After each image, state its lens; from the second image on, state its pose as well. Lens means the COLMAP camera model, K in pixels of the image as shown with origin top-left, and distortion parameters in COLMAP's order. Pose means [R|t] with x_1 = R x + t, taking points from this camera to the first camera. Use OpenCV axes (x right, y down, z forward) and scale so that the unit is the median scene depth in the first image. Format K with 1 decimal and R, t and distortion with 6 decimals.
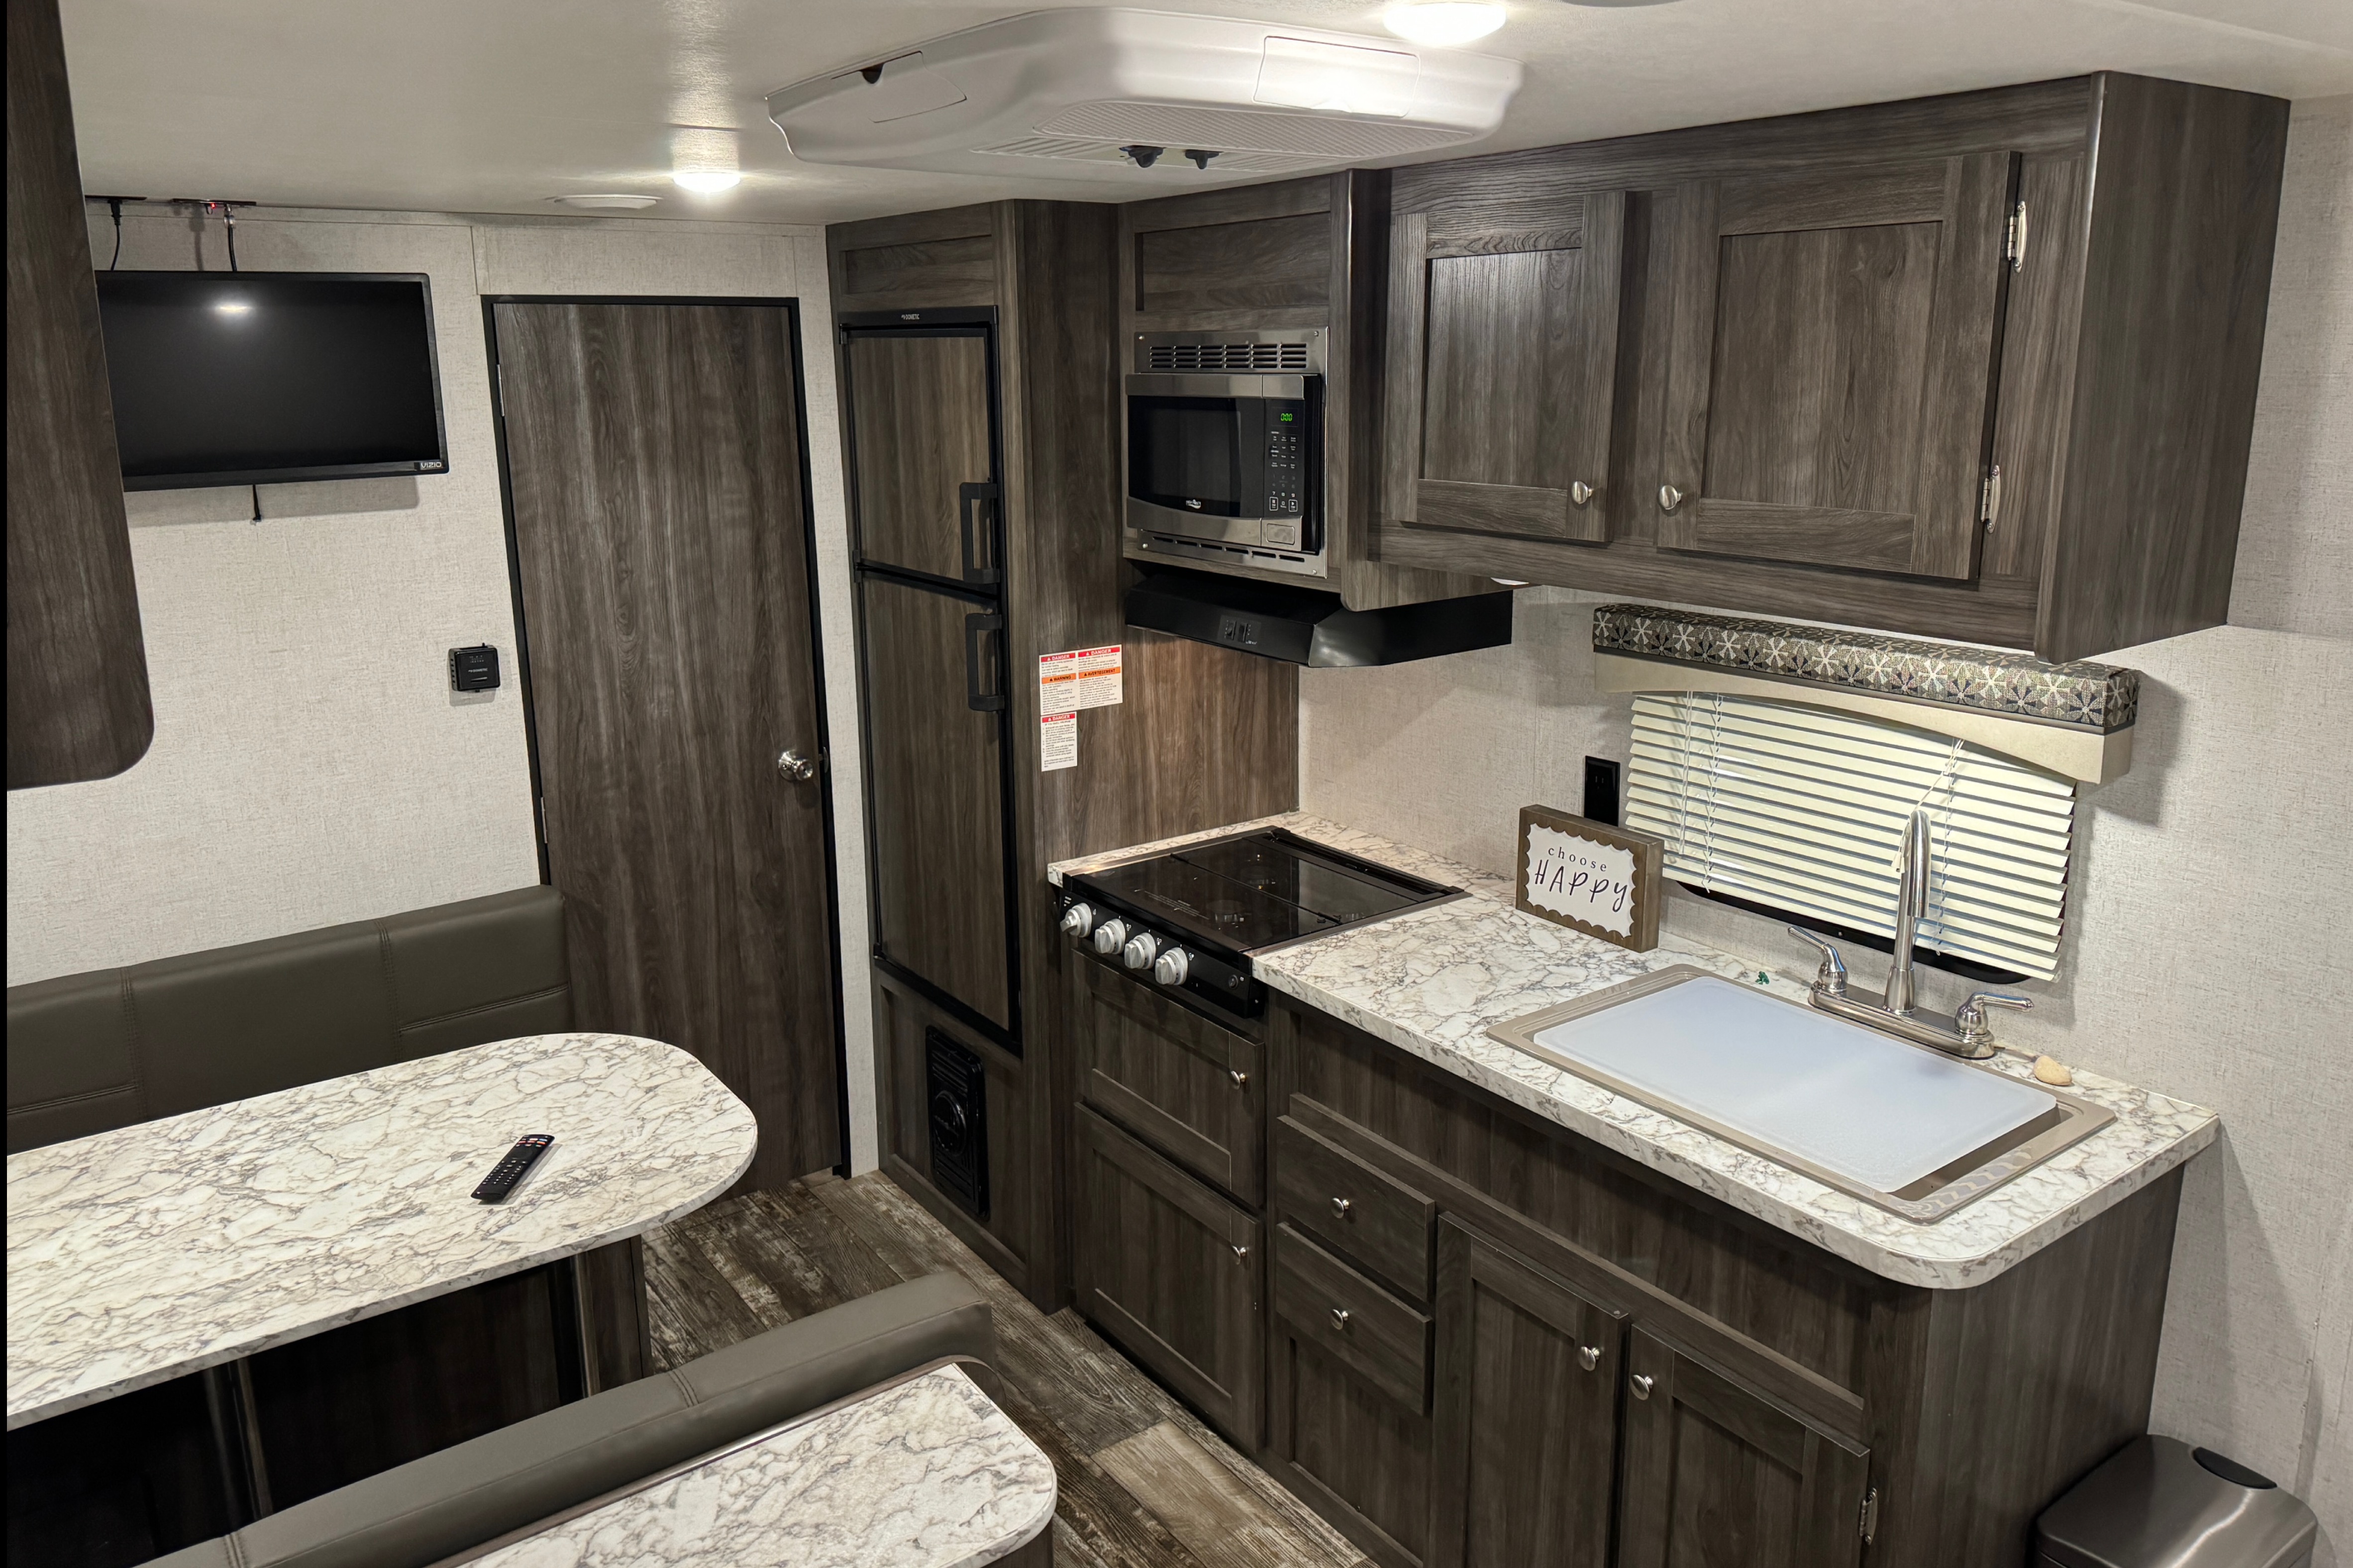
lens RADIAL K [[1651.3, 0, 1189.8], [0, 1651.3, 721.3], [0, 0, 1]] dist [0.103777, -0.111706]
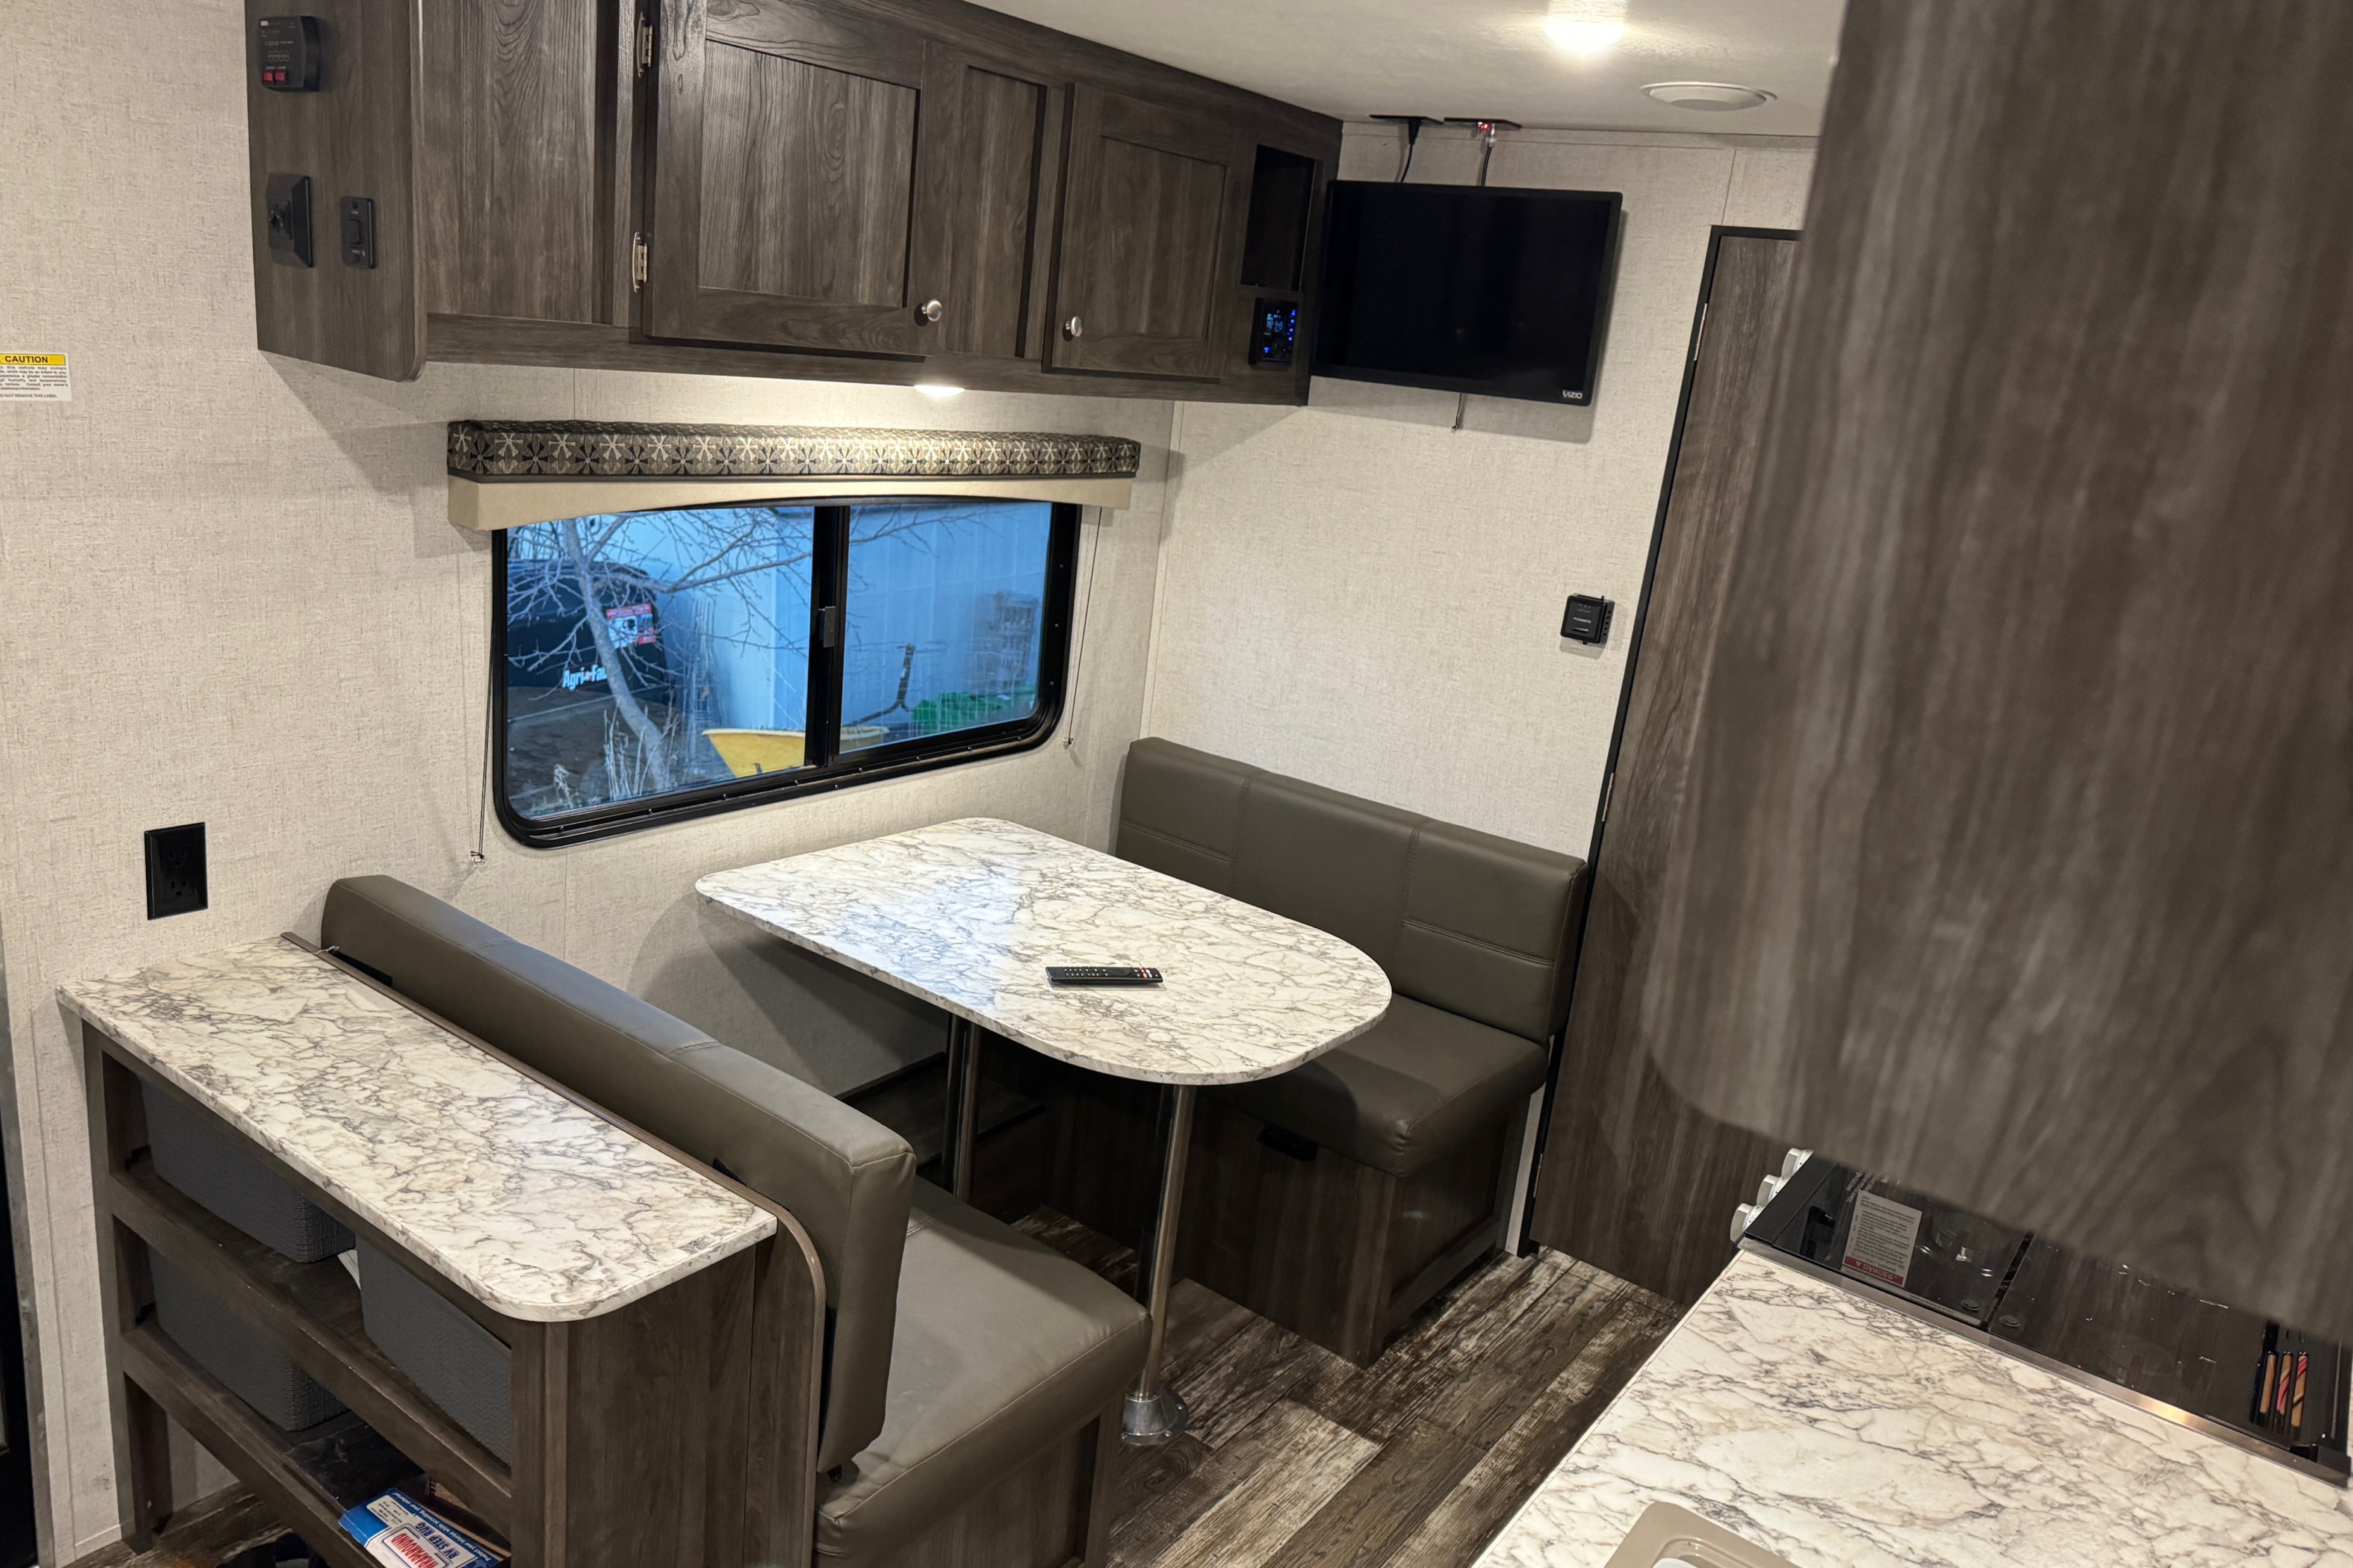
lens RADIAL K [[1648.5, 0, 1182.7], [0, 1648.5, 795.4], [0, 0, 1]] dist [0.066107, -0.081363]
pose [[0.296820, 0.305990, -0.904582, 0.456005], [-0.319188, 0.924579, 0.208019, -0.069538], [0.900009, 0.226988, 0.372101, 0.519244]]
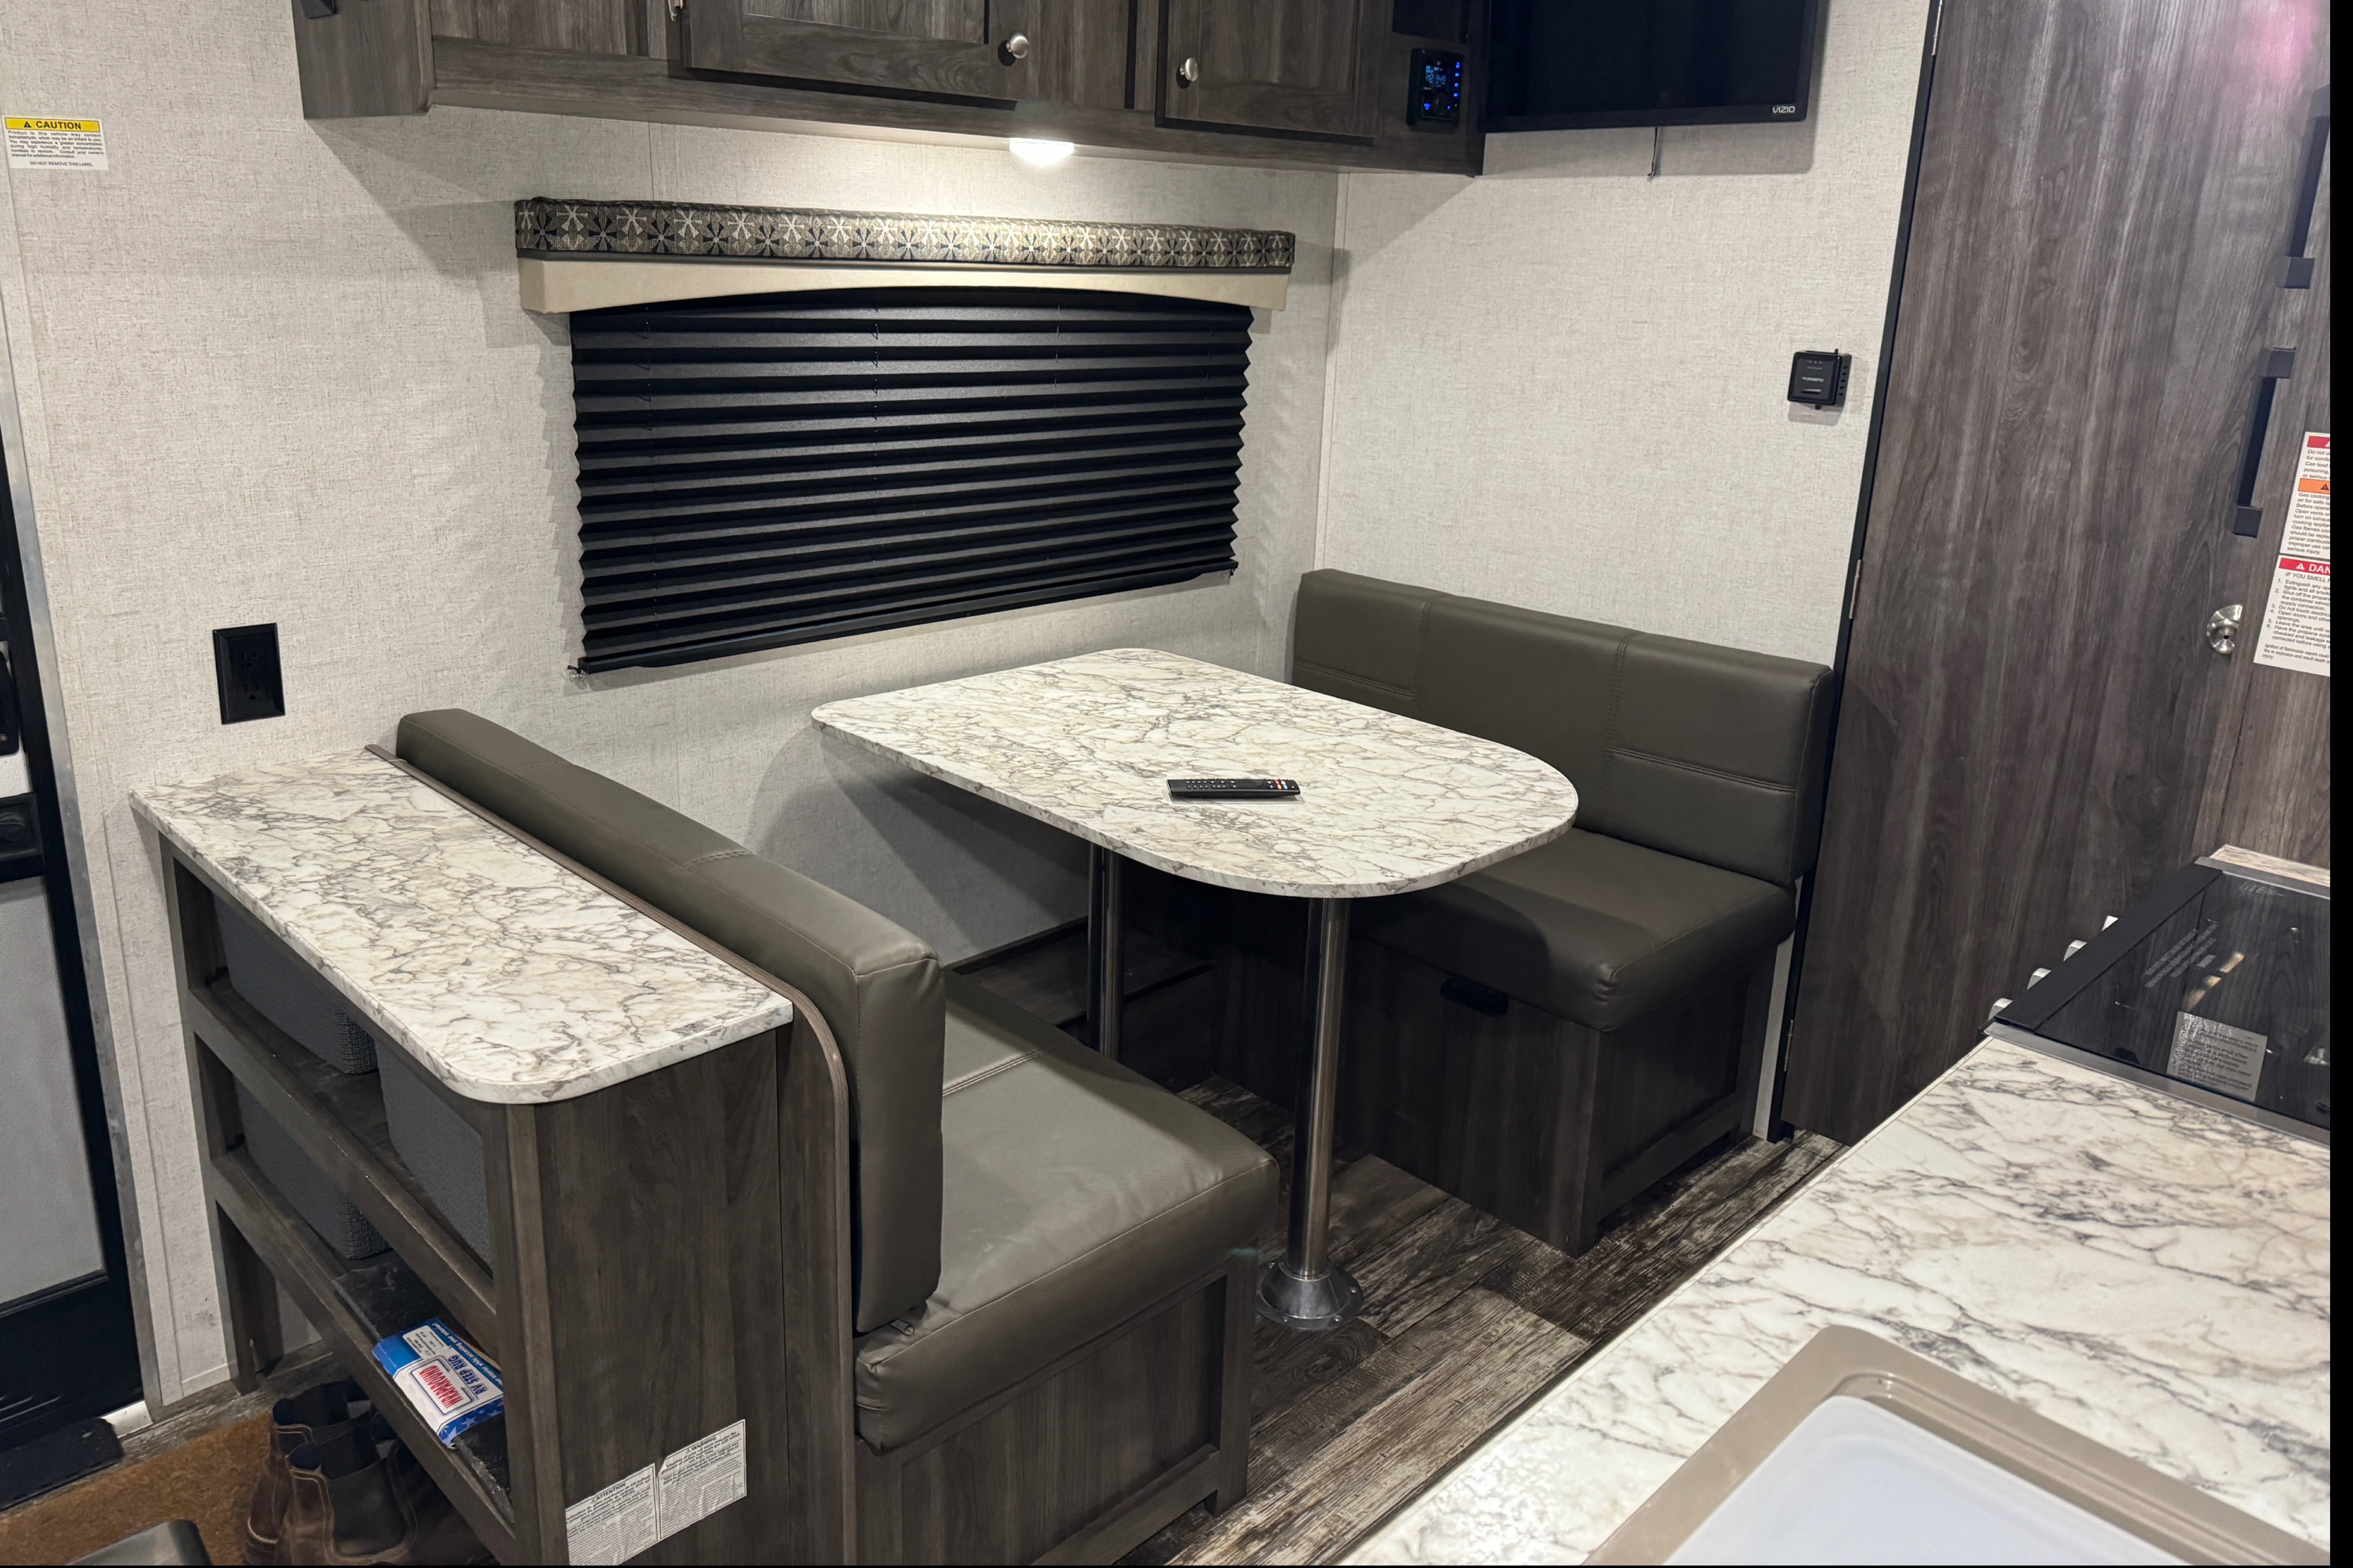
lens RADIAL K [[1649.5, 0, 1154.9], [0, 1649.5, 697.8], [0, 0, 1]] dist [0.062609, -0.084119]
pose [[0.140562, 0.276962, -0.950544, 0.396274], [-0.249843, 0.938927, 0.236631, 0.004005], [0.958030, 0.204226, 0.201175, 0.631943]]
